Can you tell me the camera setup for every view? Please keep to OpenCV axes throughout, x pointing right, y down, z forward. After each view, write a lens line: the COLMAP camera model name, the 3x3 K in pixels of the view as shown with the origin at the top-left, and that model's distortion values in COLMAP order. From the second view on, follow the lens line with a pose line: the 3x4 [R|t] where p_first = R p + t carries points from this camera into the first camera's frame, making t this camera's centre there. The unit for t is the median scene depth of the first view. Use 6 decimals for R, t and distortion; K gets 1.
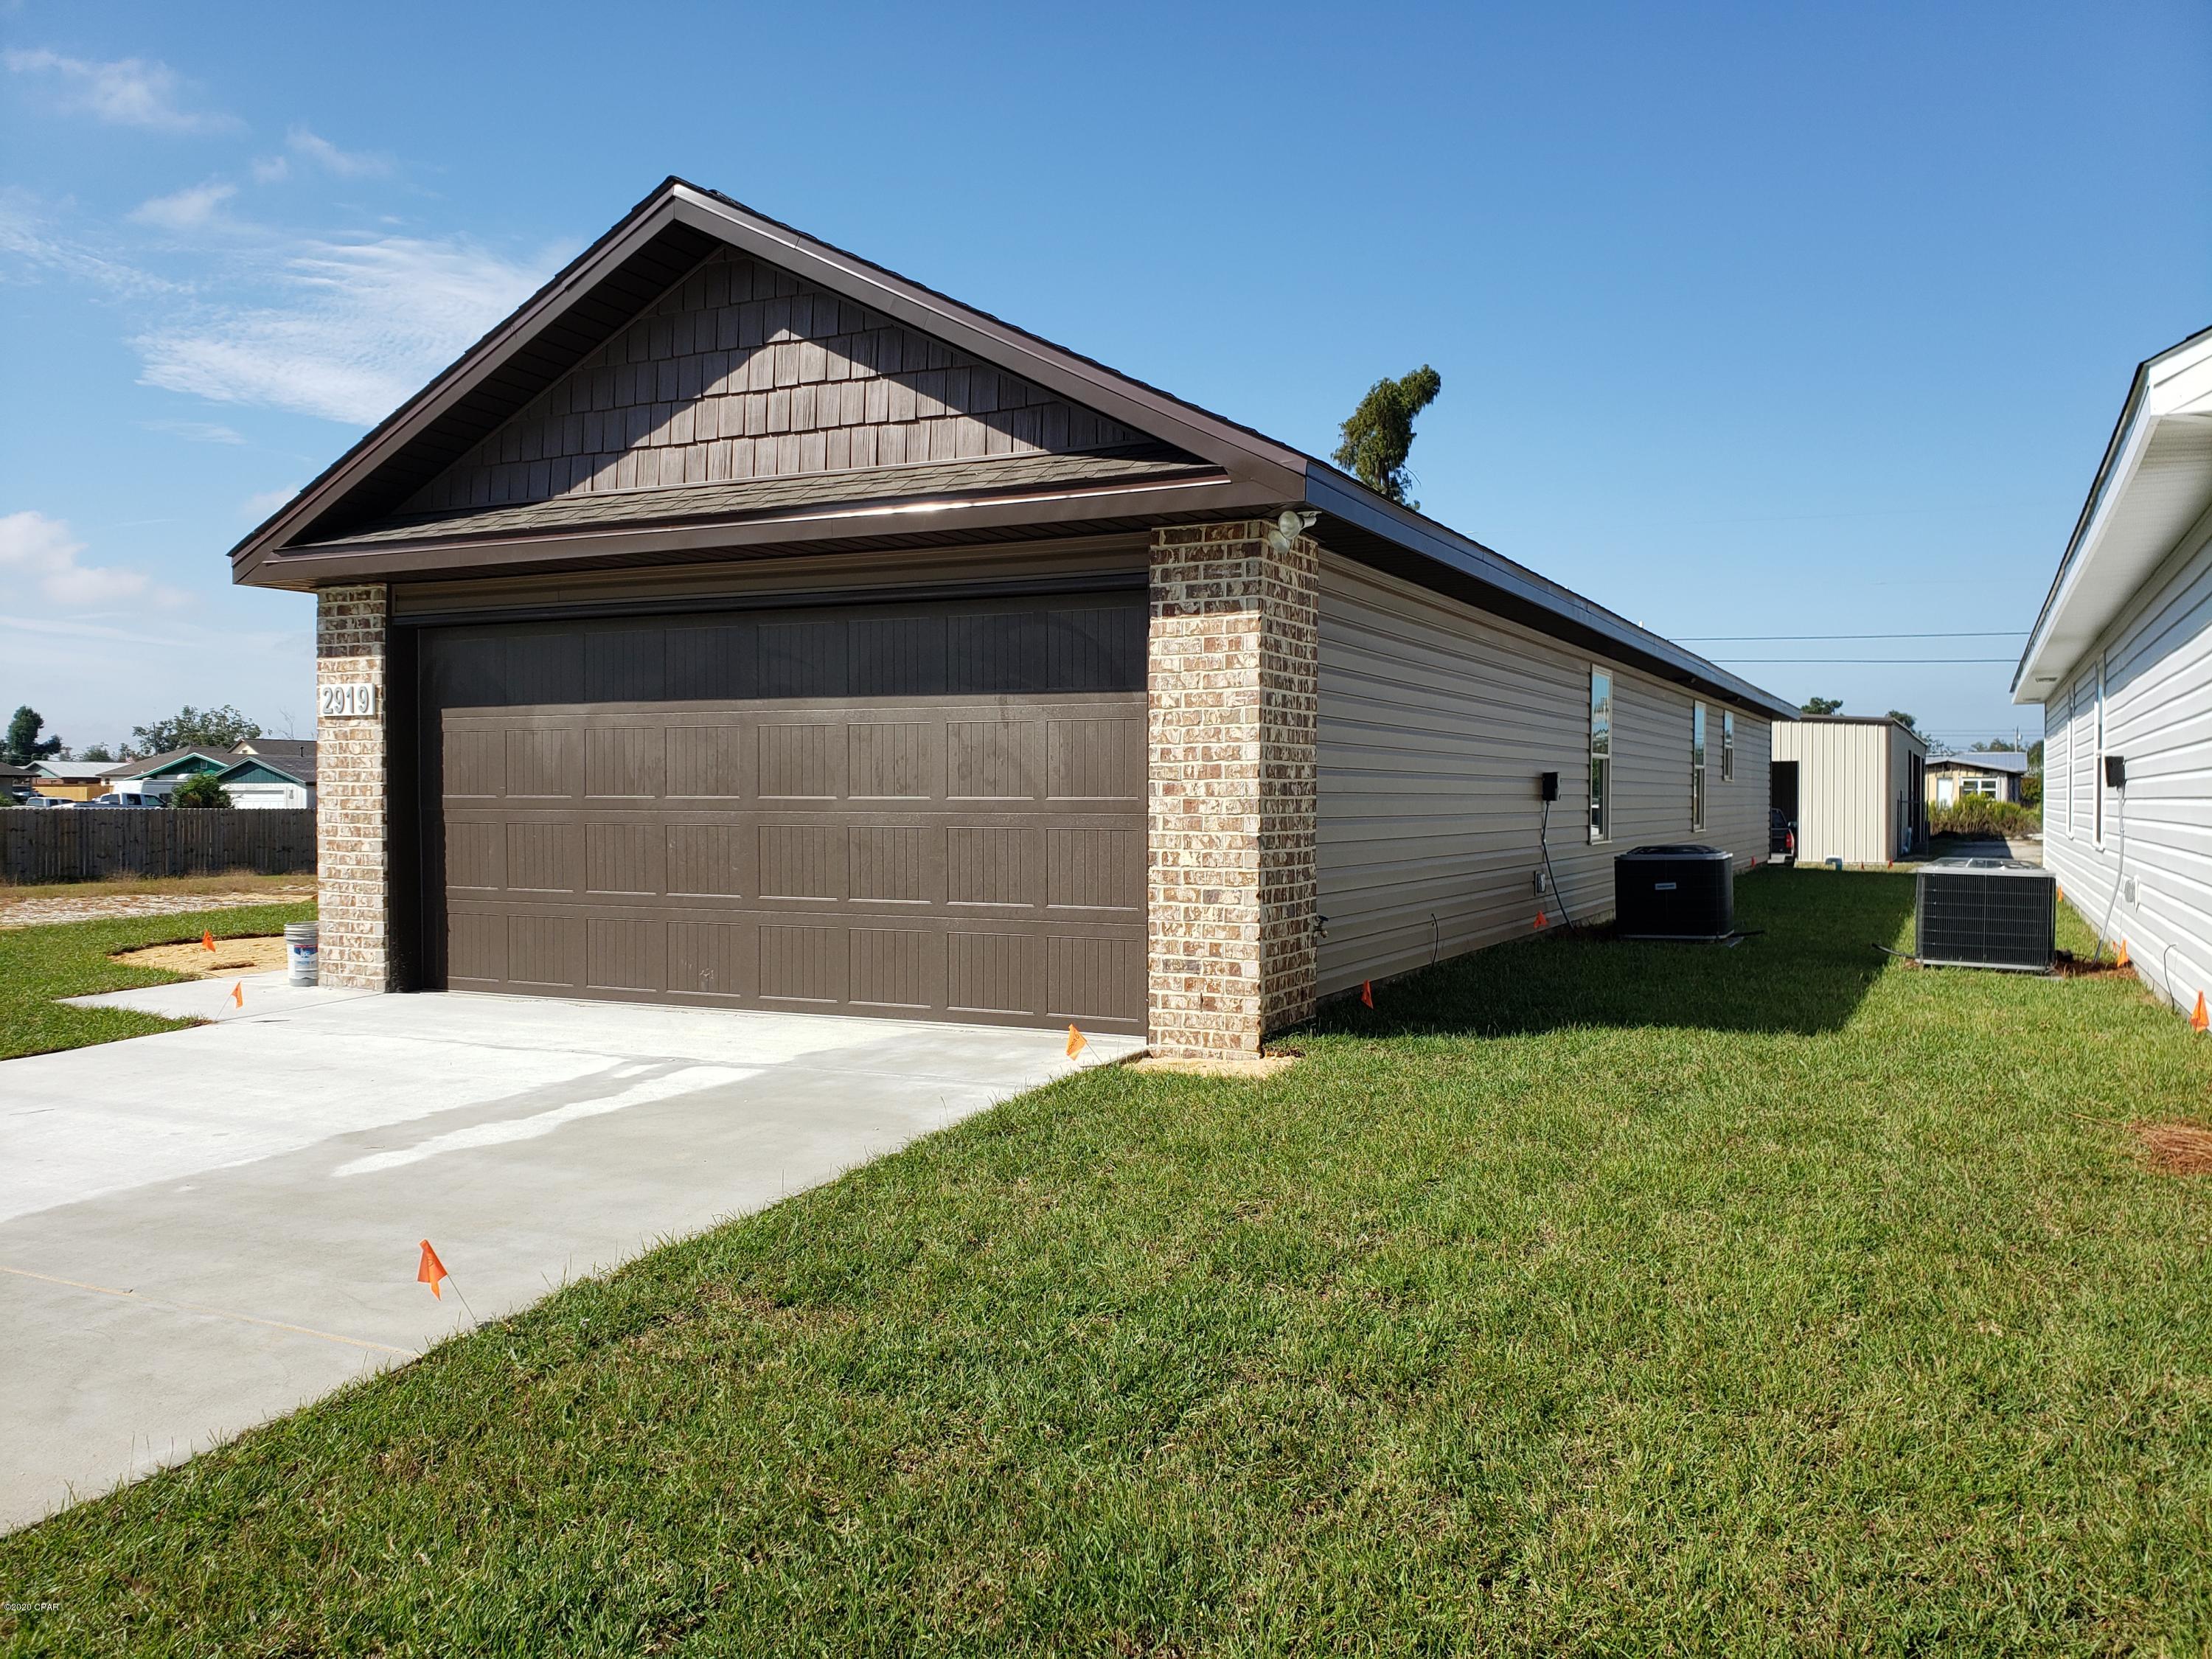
lens RADIAL K [[1776.6, 0, 1108.2], [0, 1776.6, 831.5], [0, 0, 1]] dist [0.001563, -0.002490]
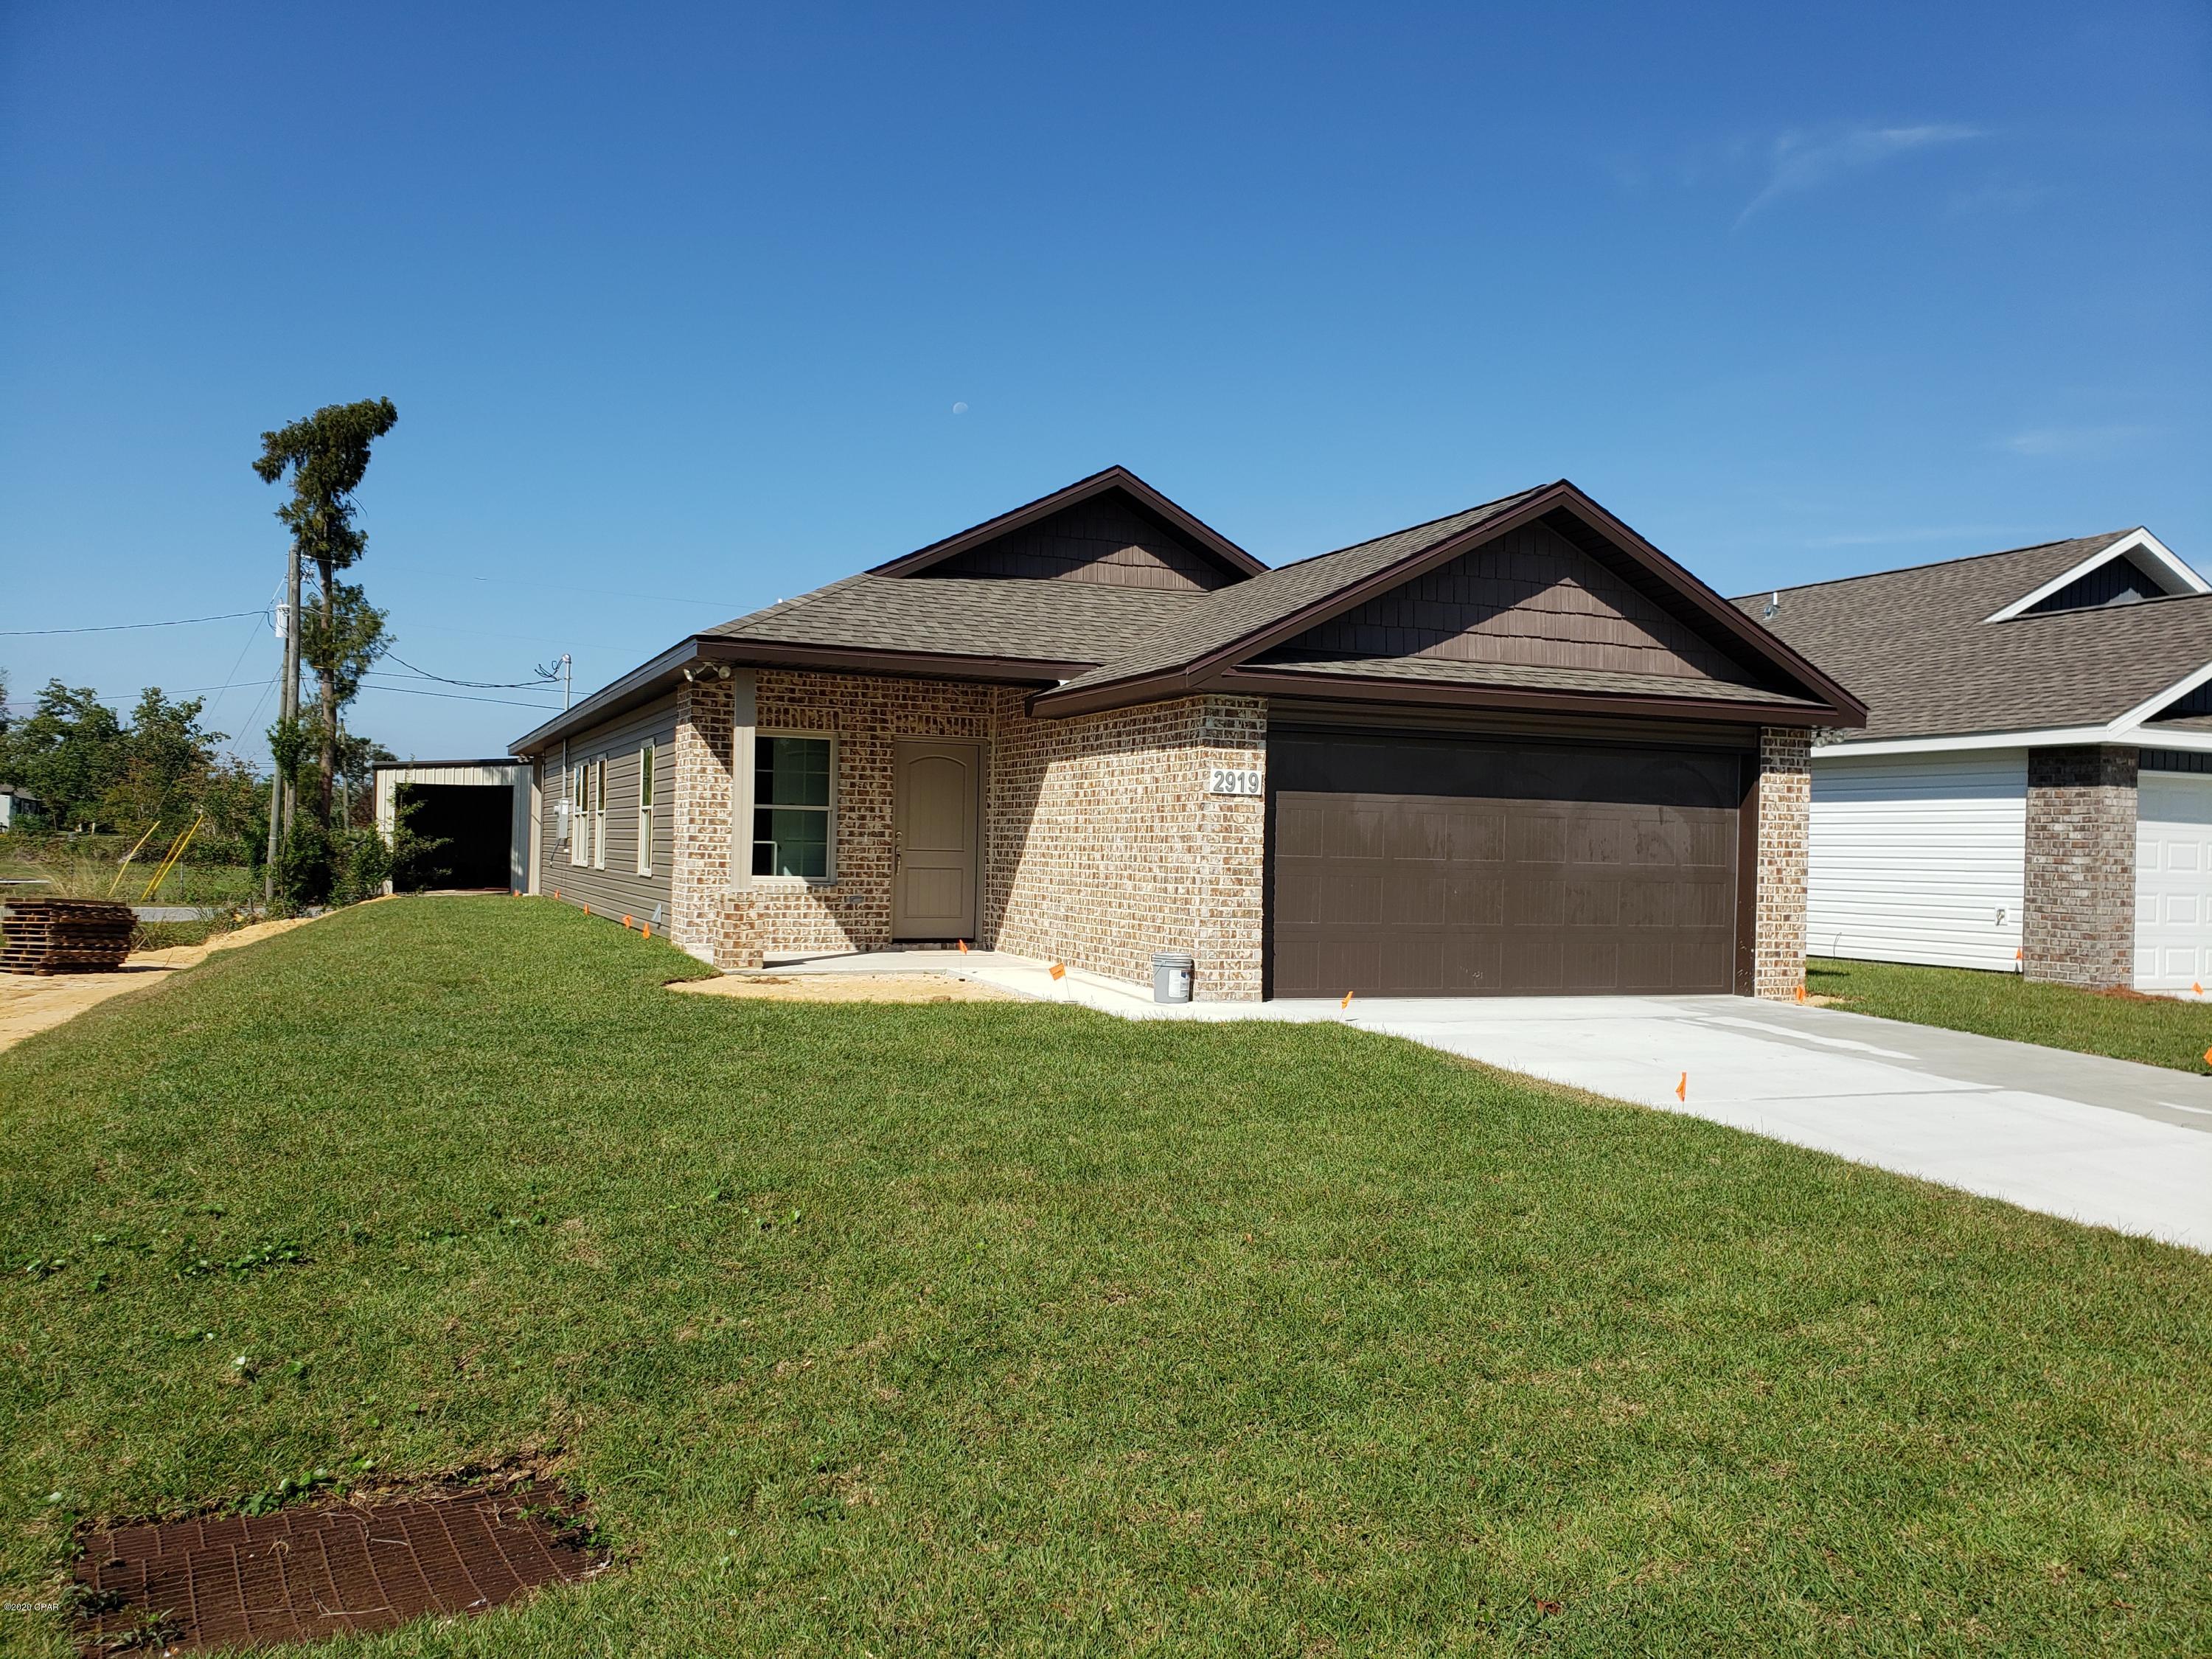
lens RADIAL K [[1776.6, 0, 1104.8], [0, 1776.6, 829.2], [0, 0, 1]] dist [0.001563, -0.002490]
pose [[0.670801, 0.019964, 0.741368, -1.578204], [-0.009984, 0.999790, -0.017889, -0.015376], [-0.741570, 0.004598, 0.670860, 0.202602]]
